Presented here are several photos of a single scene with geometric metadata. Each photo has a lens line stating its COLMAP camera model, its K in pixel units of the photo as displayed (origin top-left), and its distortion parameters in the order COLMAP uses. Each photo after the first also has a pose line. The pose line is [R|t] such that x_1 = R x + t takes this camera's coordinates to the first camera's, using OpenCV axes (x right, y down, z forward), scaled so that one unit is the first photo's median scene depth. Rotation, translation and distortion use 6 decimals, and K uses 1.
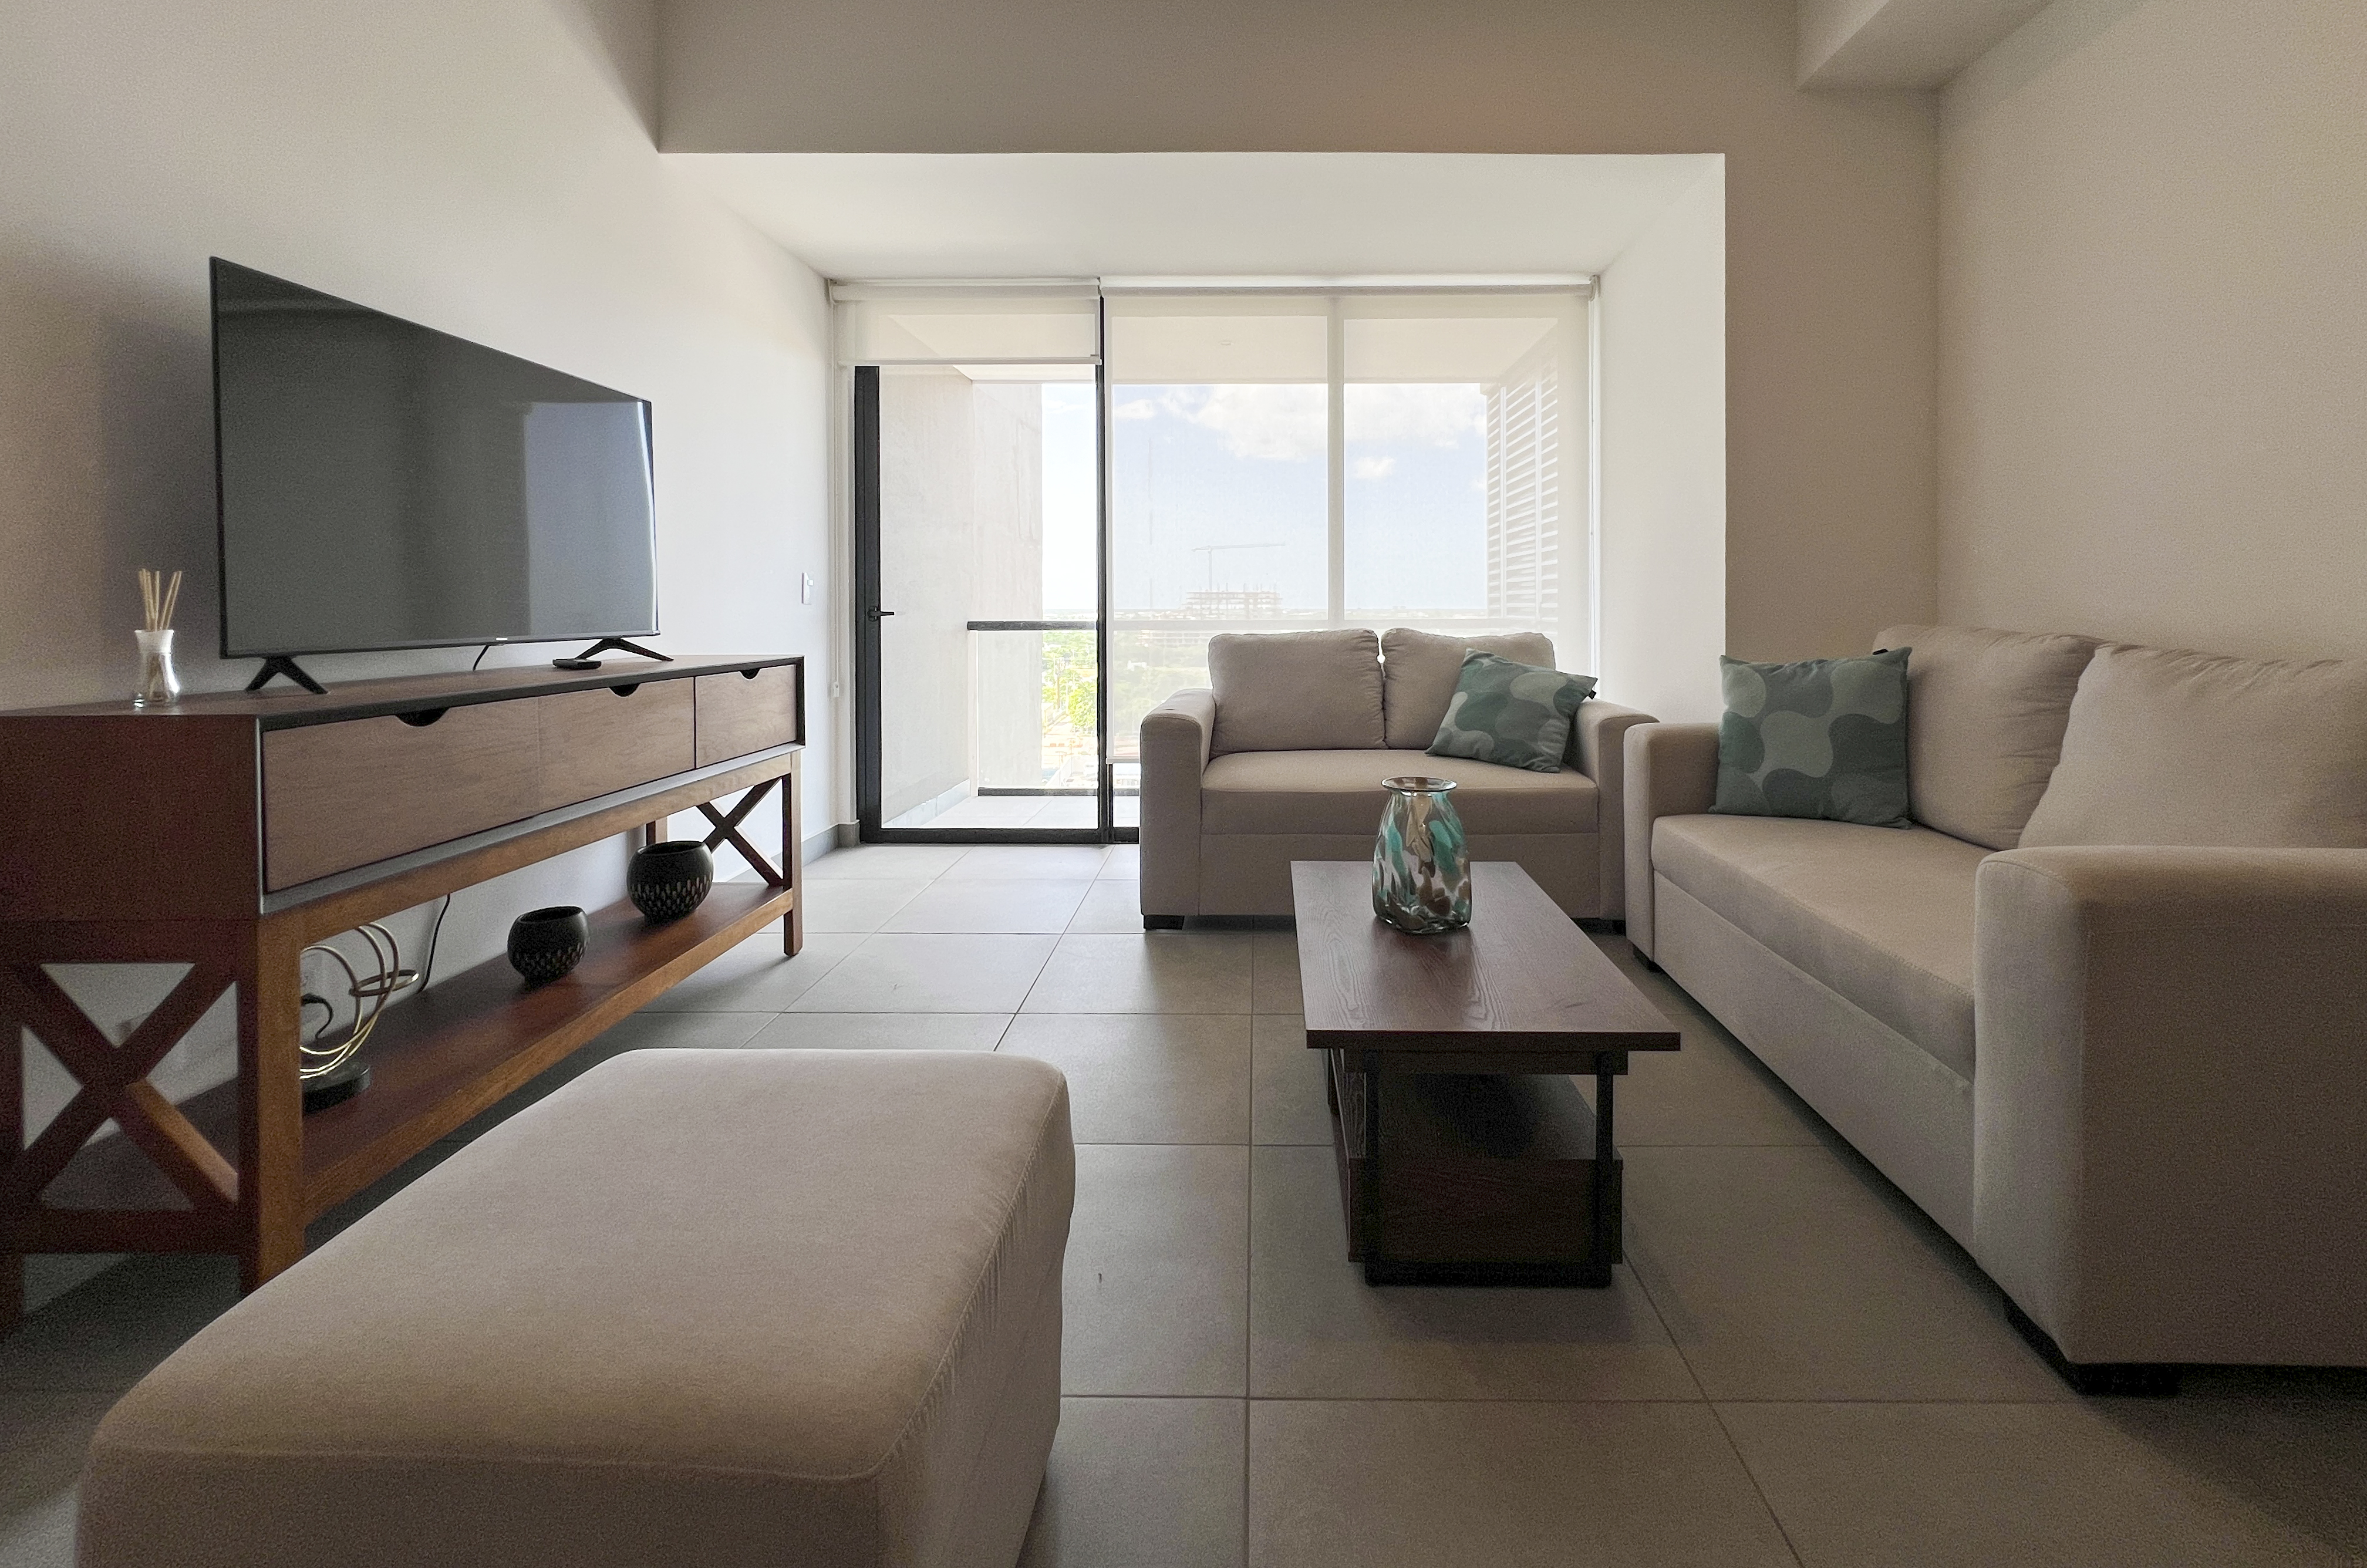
lens RADIAL K [[900.0, 0, 1183.1], [0, 900.0, 705.8], [0, 0, 1]] dist [-0.000442, 0.000103]
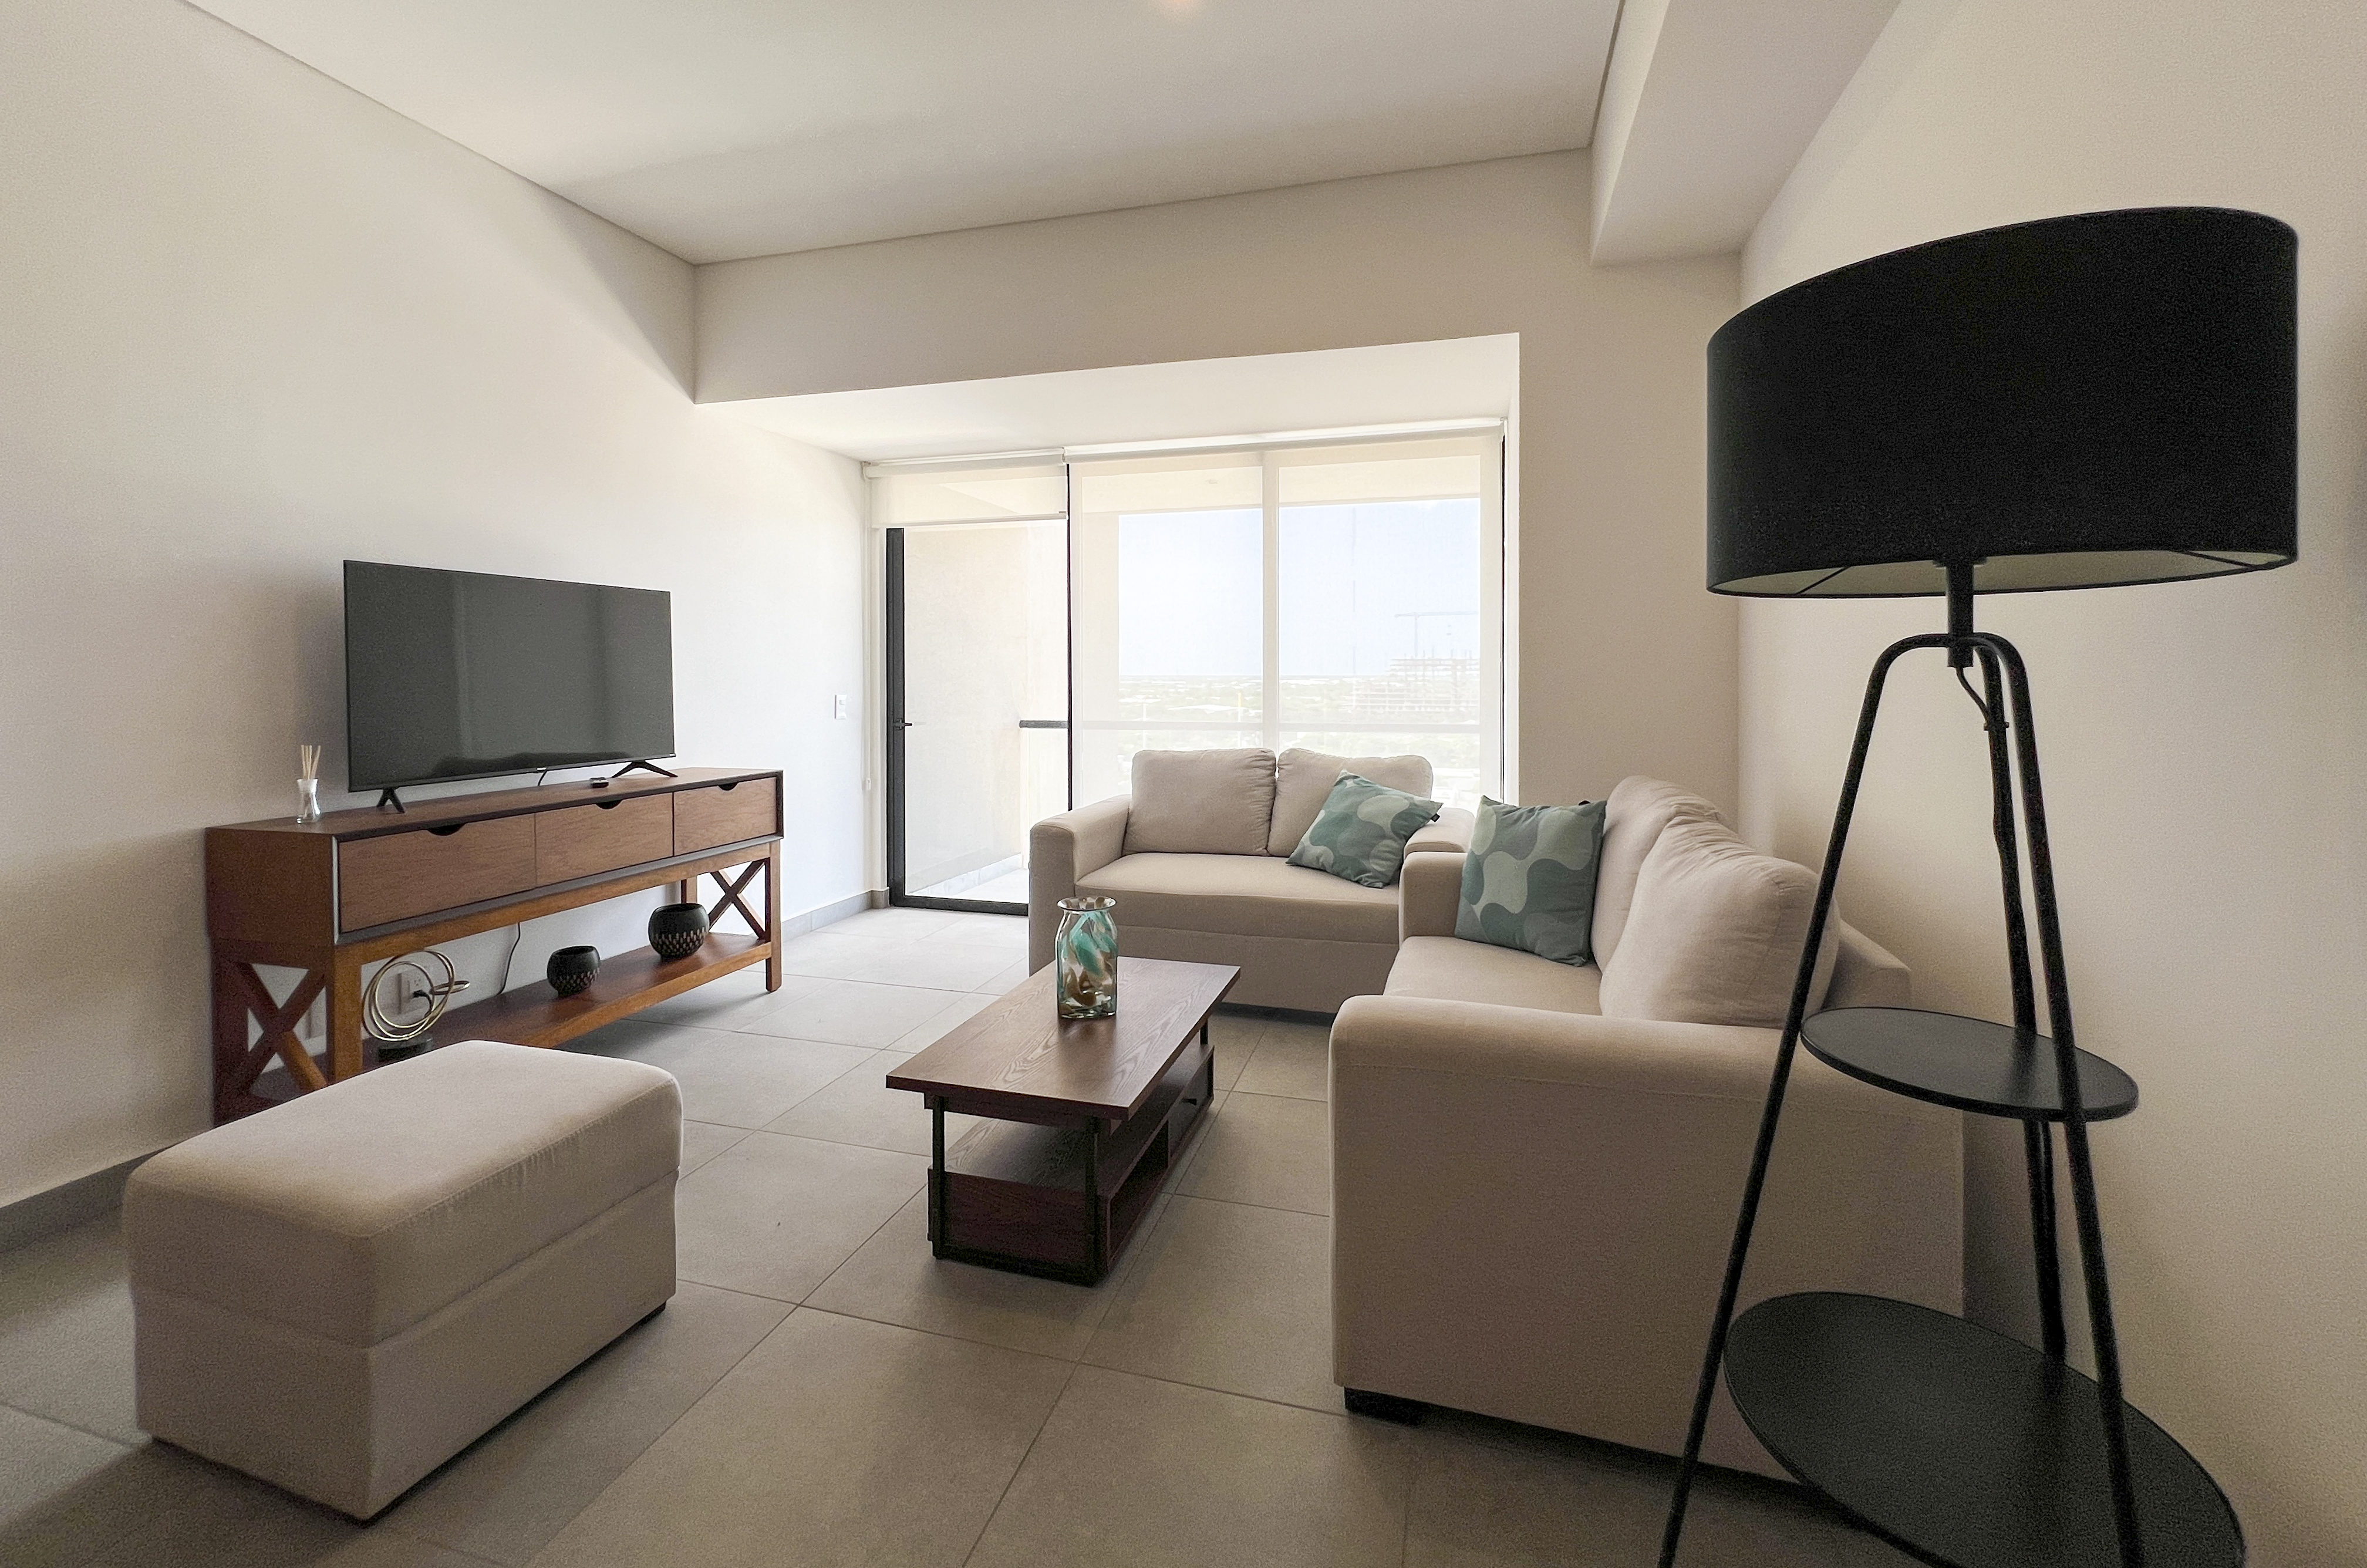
lens RADIAL K [[876.6, 0, 1183.5], [0, 876.6, 784.0], [0, 0, 1]] dist [0.000591, 0.000009]
pose [[0.970750, 0.030959, -0.238089, 0.479015], [-0.026453, 0.999406, 0.022101, -0.081196], [0.238632, -0.015156, 0.970992, -0.133821]]
